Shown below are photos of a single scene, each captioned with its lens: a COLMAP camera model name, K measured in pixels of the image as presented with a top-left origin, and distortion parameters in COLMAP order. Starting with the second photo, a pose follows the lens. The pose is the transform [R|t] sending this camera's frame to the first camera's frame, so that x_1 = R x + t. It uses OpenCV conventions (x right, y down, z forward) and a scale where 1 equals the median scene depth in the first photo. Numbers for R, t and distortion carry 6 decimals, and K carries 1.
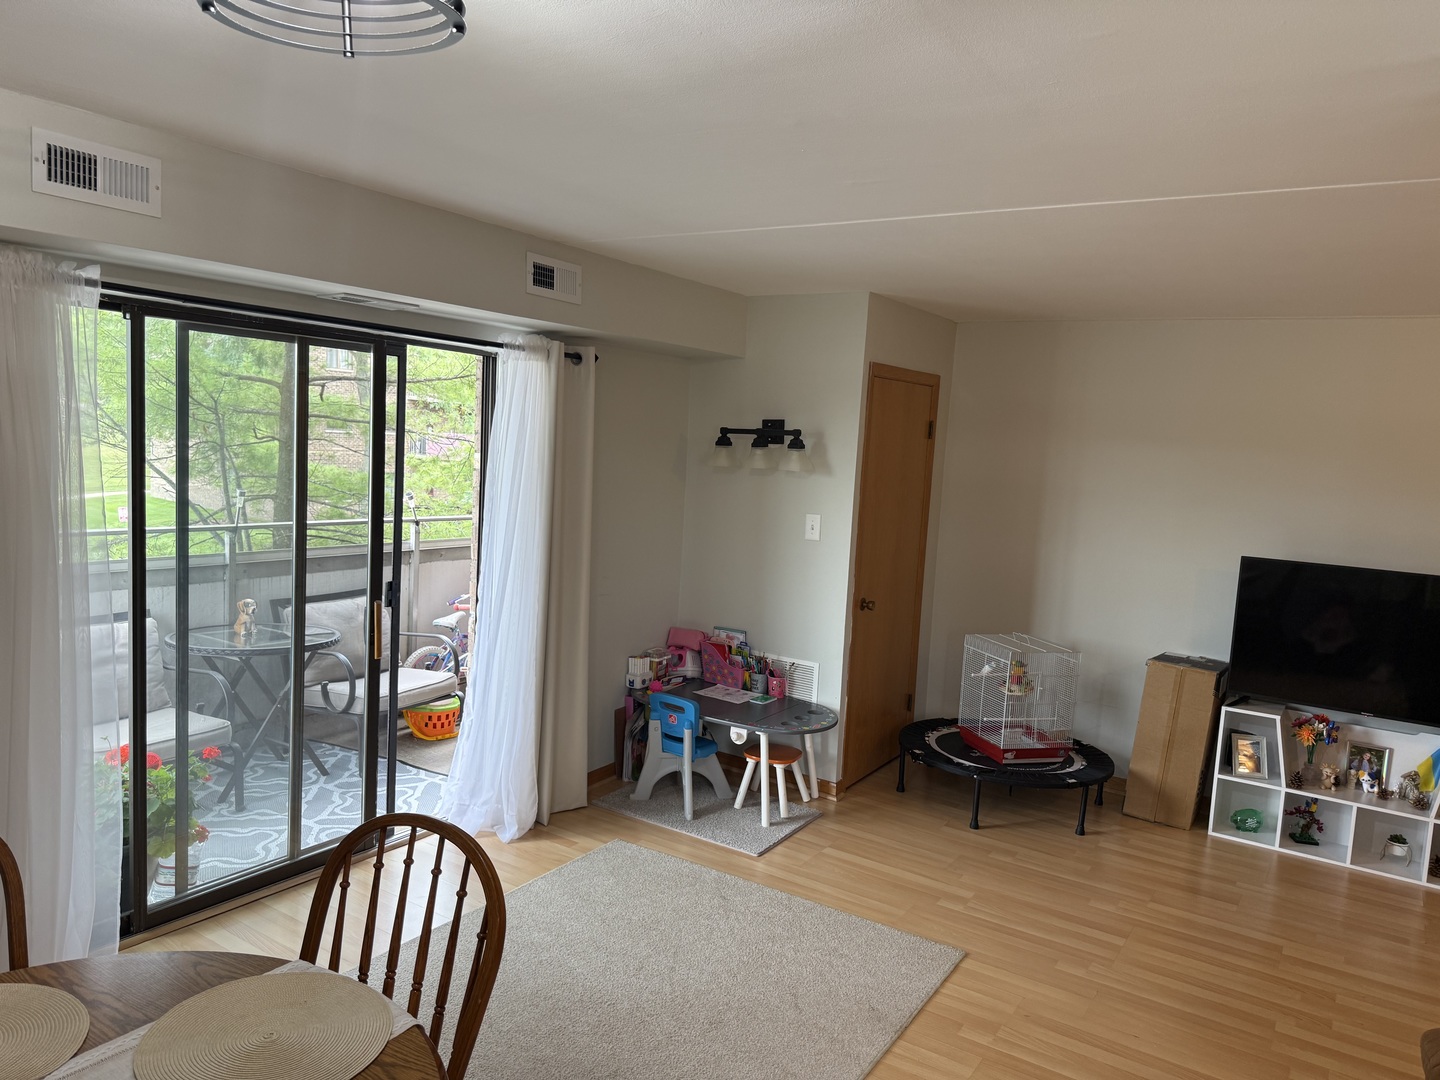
lens RADIAL K [[1012.8, 0, 718.0], [0, 1012.8, 550.3], [0, 0, 1]] dist [0.044625, -0.008797]
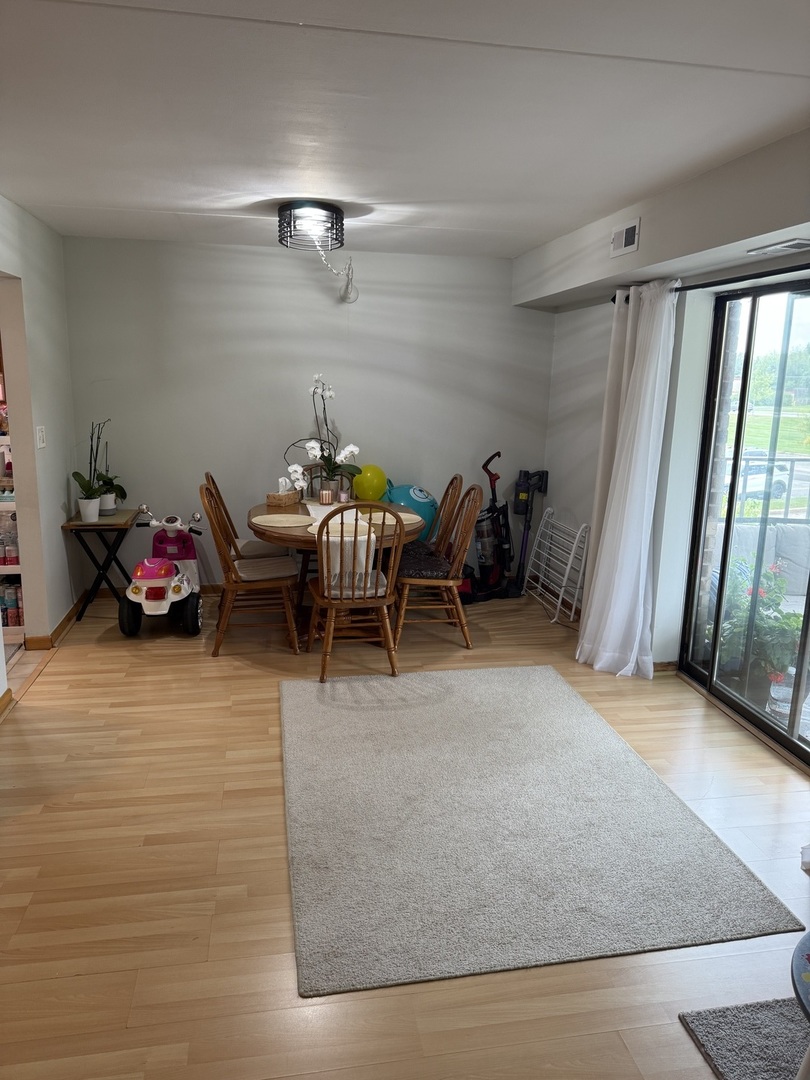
lens RADIAL K [[759.6, 0, 400.7], [0, 759.6, 540.7], [0, 0, 1]] dist [0.044625, -0.008797]
pose [[-0.726108, 0.086629, -0.682102, 0.797061], [-0.126106, 0.958426, 0.255964, -0.135836], [0.675918, 0.271875, -0.684996, 1.952433]]
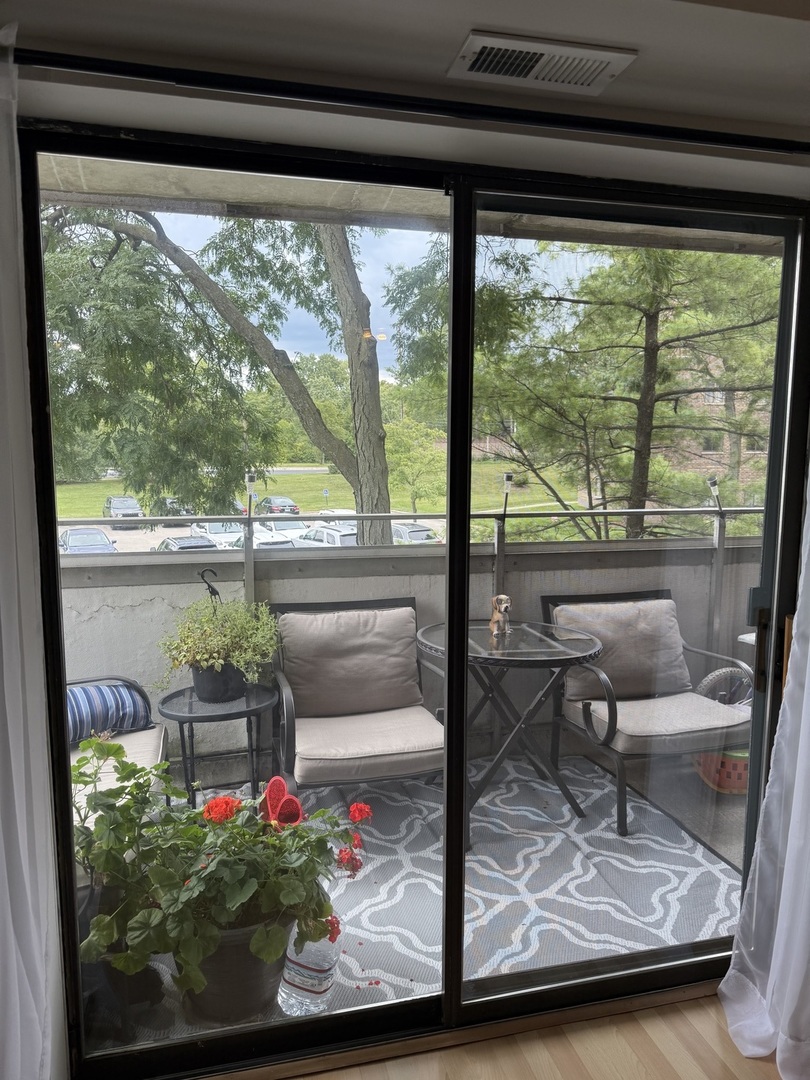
lens RADIAL K [[759.6, 0, 408.6], [0, 759.6, 536.2], [0, 0, 1]] dist [0.044625, -0.008797]
pose [[0.737269, 0.028737, -0.674988, -0.048718], [-0.039394, 0.999224, -0.000488, 0.000408], [0.674450, 0.026950, 0.737829, 0.281457]]
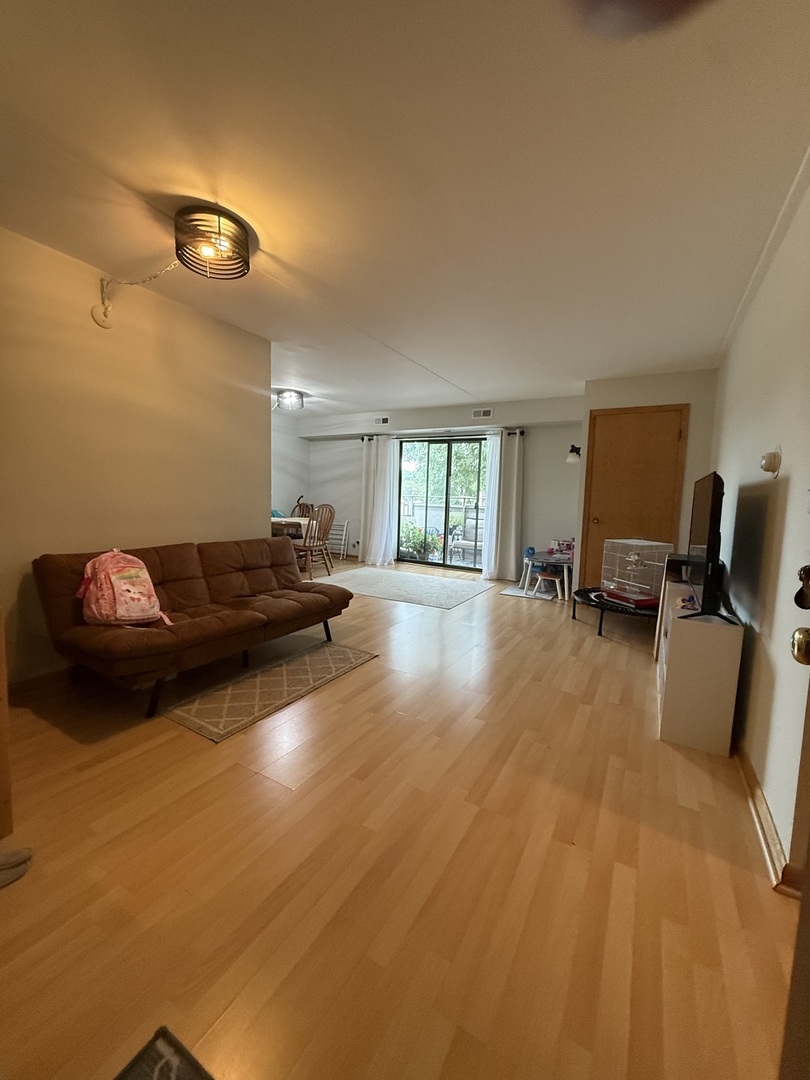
lens RADIAL K [[426.3, 0, 406.6], [0, 426.3, 537.1], [0, 0, 1]] dist [0.002583, 0.000126]
pose [[0.070539, 0.052192, -0.996143, 2.113772], [-0.135620, 0.989859, 0.042260, 0.215870], [0.988247, 0.132116, 0.076902, 1.075175]]
